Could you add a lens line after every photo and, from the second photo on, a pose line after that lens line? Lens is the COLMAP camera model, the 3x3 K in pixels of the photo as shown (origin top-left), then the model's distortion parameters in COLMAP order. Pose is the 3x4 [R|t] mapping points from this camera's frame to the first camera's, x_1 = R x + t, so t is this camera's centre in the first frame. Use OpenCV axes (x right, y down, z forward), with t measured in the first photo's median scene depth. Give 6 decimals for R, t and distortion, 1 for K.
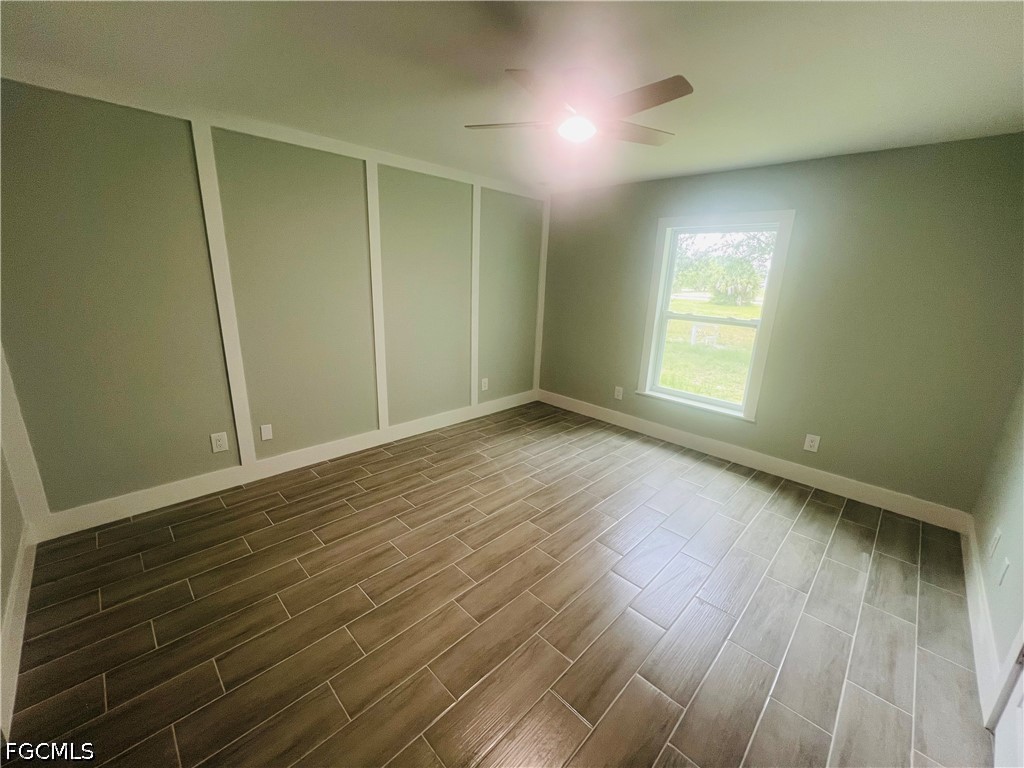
lens RADIAL K [[413.7, 0, 512.0], [0, 413.7, 384.0], [0, 0, 1]] dist [-0.005226, 0.003369]
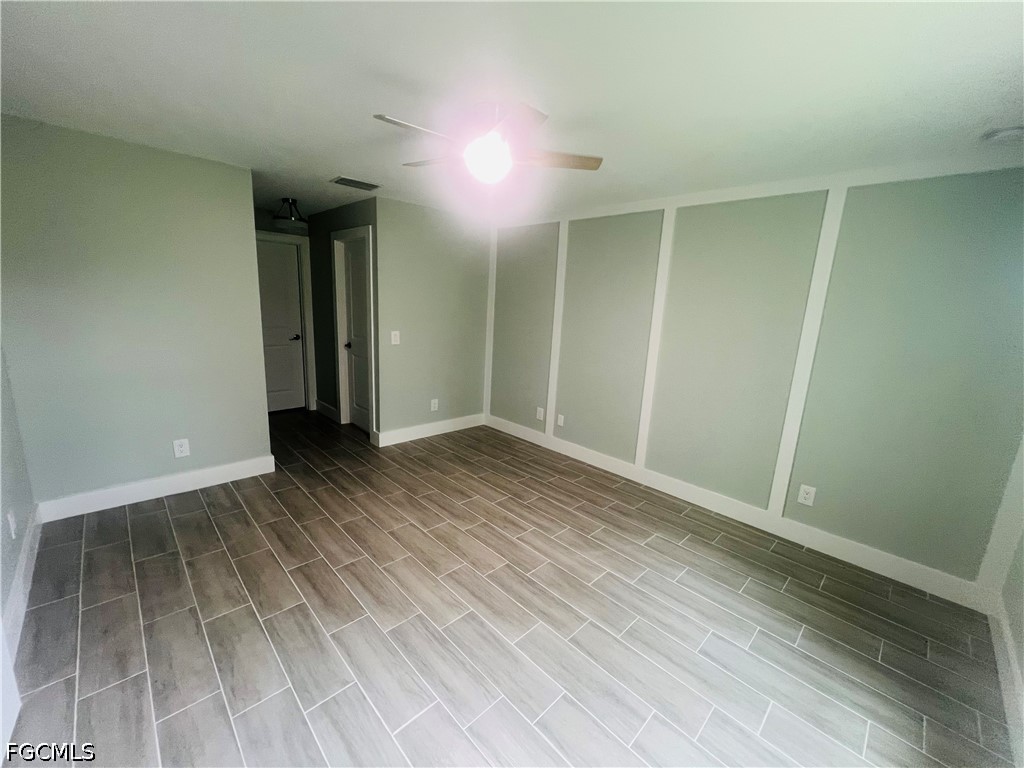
lens RADIAL K [[413.7, 0, 512.0], [0, 413.7, 384.0], [0, 0, 1]] dist [-0.005226, 0.003369]
pose [[-0.016871, 0.166144, -0.985957, 0.830653], [-0.308473, 0.937130, 0.163194, -0.189835], [0.951083, 0.306895, 0.035441, 0.787898]]
